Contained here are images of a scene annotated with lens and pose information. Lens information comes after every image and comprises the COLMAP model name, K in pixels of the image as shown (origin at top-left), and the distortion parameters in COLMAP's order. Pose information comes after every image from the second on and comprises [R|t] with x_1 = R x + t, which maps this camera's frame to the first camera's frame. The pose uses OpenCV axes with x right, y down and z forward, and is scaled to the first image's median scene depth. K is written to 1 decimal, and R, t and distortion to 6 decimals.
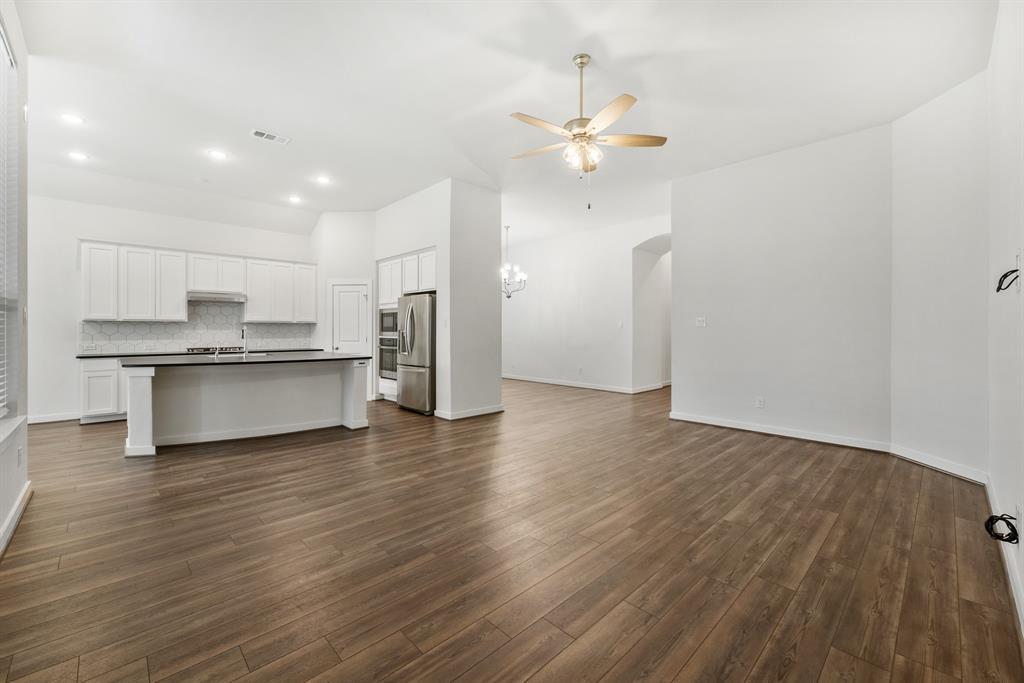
lens RADIAL K [[421.5, 0, 510.8], [0, 421.5, 333.1], [0, 0, 1]] dist [0.001326, -0.000065]
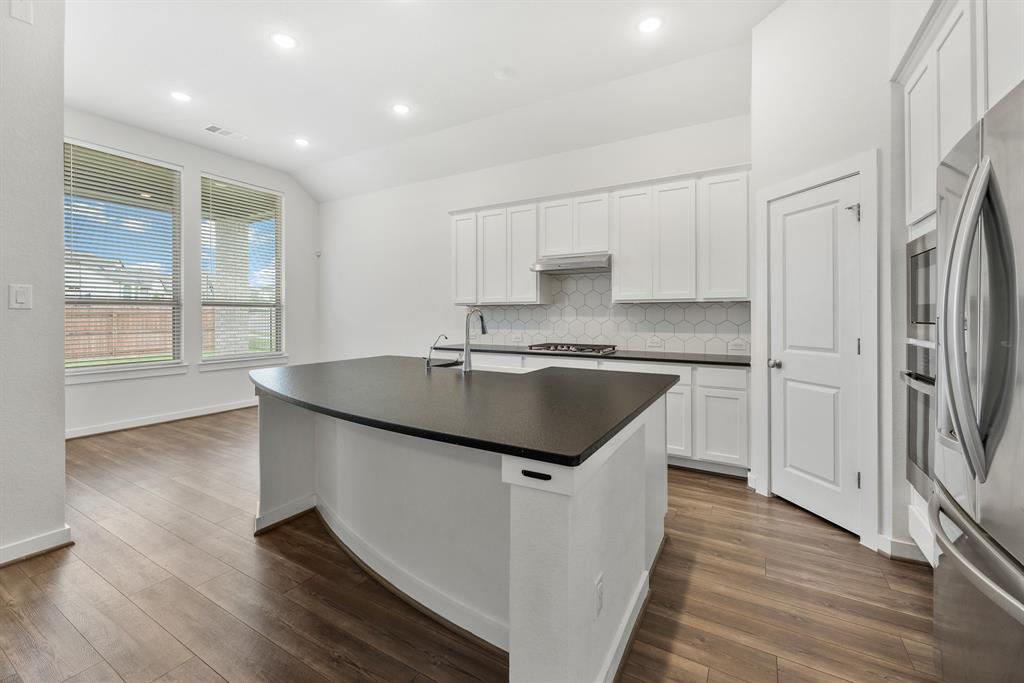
lens RADIAL K [[421.5, 0, 513.2], [0, 421.5, 310.1], [0, 0, 1]] dist [0.001326, -0.000065]
pose [[0.270937, -0.015247, -0.962476, -0.119910], [-0.009724, 0.999780, -0.018575, -0.004000], [0.962548, 0.014392, 0.270729, 0.728459]]
